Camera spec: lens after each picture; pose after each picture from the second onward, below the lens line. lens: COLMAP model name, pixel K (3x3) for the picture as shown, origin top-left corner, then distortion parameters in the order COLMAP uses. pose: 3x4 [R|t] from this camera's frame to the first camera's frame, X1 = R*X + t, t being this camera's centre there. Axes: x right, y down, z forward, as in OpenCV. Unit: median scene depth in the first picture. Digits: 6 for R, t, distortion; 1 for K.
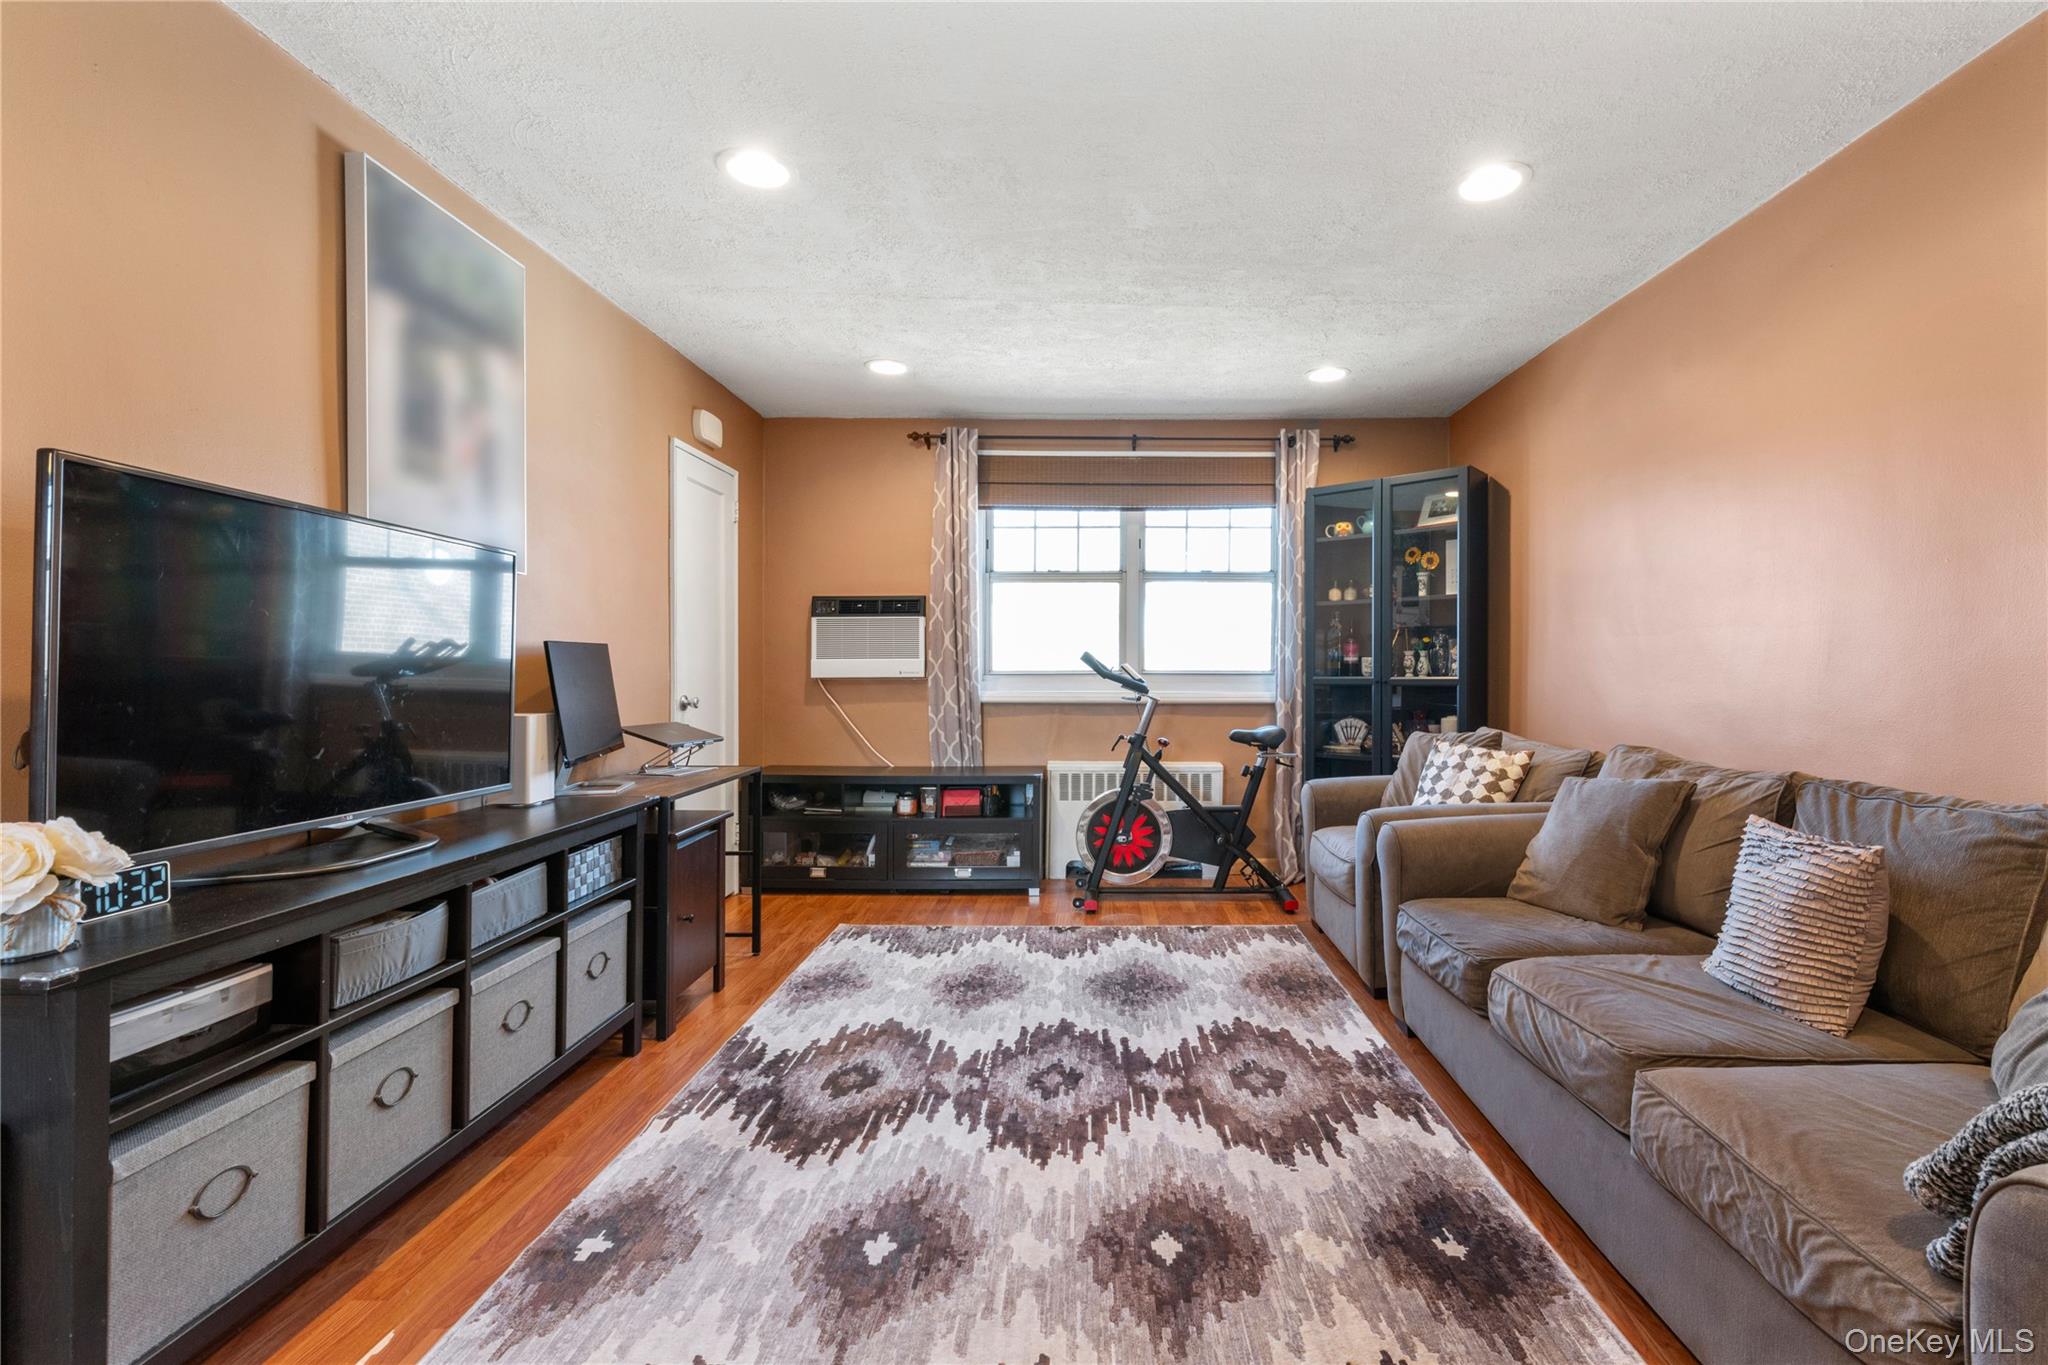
lens RADIAL K [[885.6, 0, 1098.6], [0, 885.6, 685.3], [0, 0, 1]] dist [0.001990, 0.000132]
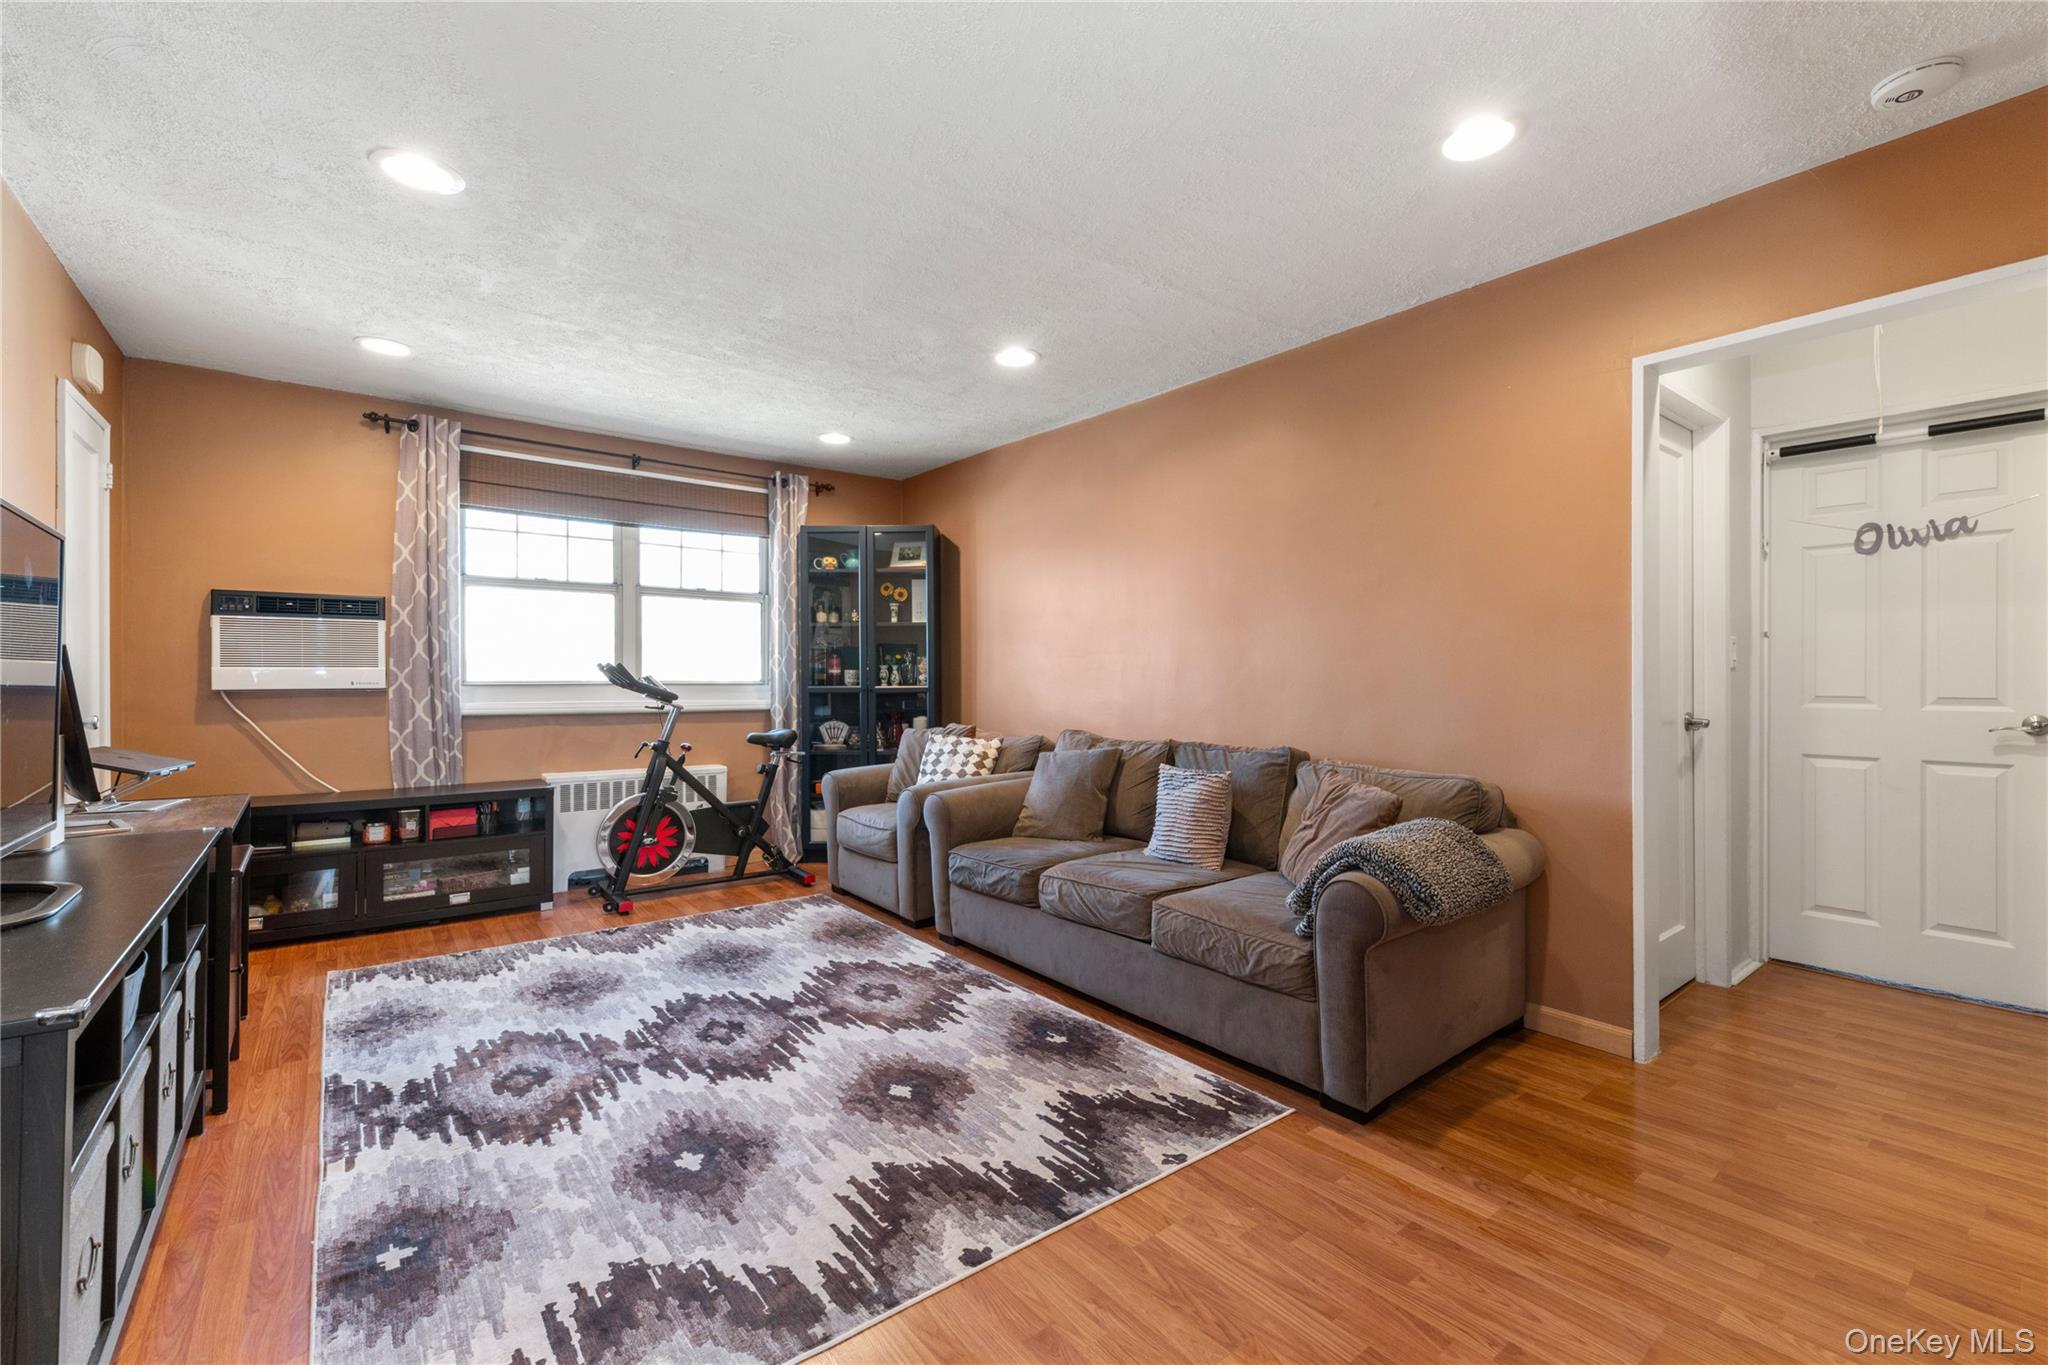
lens RADIAL K [[870.7, 0, 1025.9], [0, 870.7, 668.4], [0, 0, 1]] dist [-0.000547, -0.000447]
pose [[0.789728, 0.009213, 0.613388, -0.384905], [0.010107, 0.999556, -0.028027, 0.003372], [-0.613374, 0.028333, 0.789284, -0.142902]]
